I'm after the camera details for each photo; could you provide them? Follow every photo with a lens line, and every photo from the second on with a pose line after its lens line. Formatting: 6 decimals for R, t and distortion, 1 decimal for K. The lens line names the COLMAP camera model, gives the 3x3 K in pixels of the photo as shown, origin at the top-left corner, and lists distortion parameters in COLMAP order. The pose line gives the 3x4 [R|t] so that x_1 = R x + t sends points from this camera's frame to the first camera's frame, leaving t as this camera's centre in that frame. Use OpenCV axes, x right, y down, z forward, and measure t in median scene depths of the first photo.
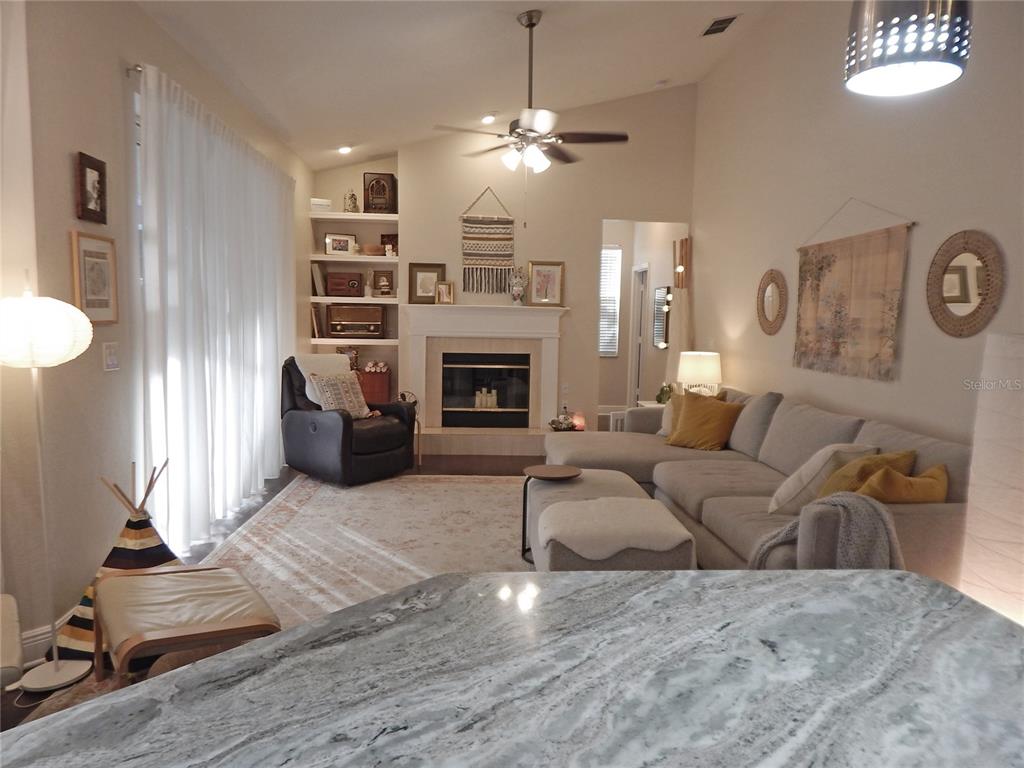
lens RADIAL K [[674.0, 0, 515.8], [0, 674.0, 377.7], [0, 0, 1]] dist [0.008595, -0.016203]
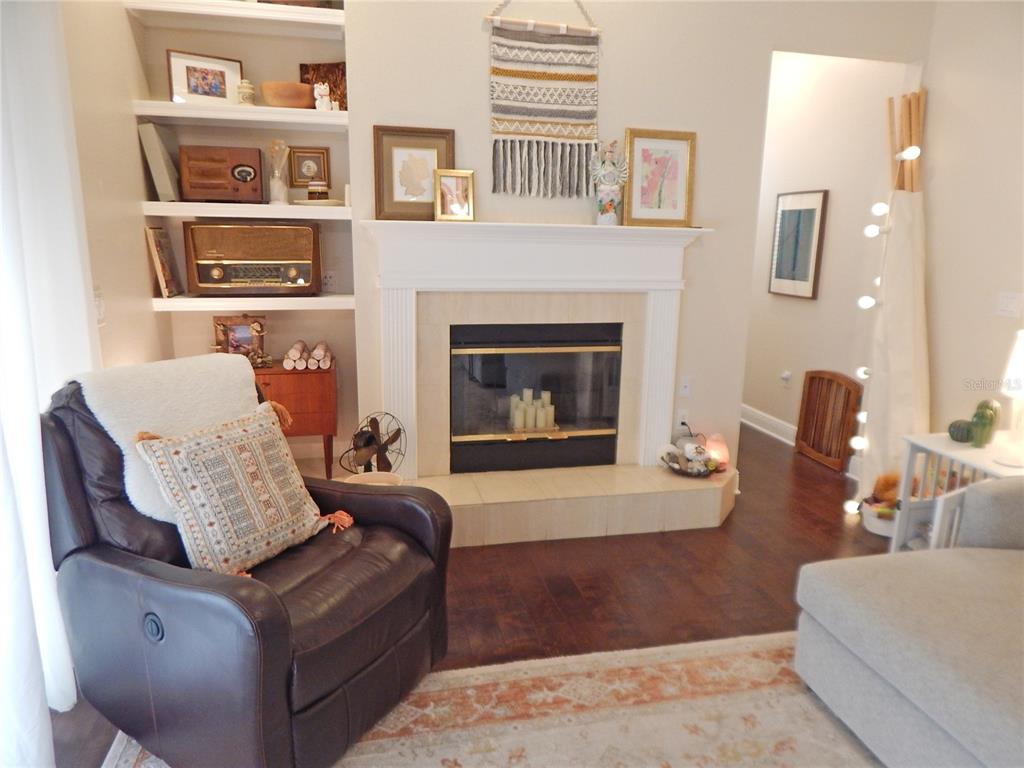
lens RADIAL K [[674.0, 0, 515.8], [0, 674.0, 377.7], [0, 0, 1]] dist [0.008595, -0.016203]
pose [[0.987364, -0.032531, 0.155095, -0.137886], [0.013445, 0.992371, 0.122554, -0.057704], [-0.157898, -0.118921, 0.980268, 0.522468]]
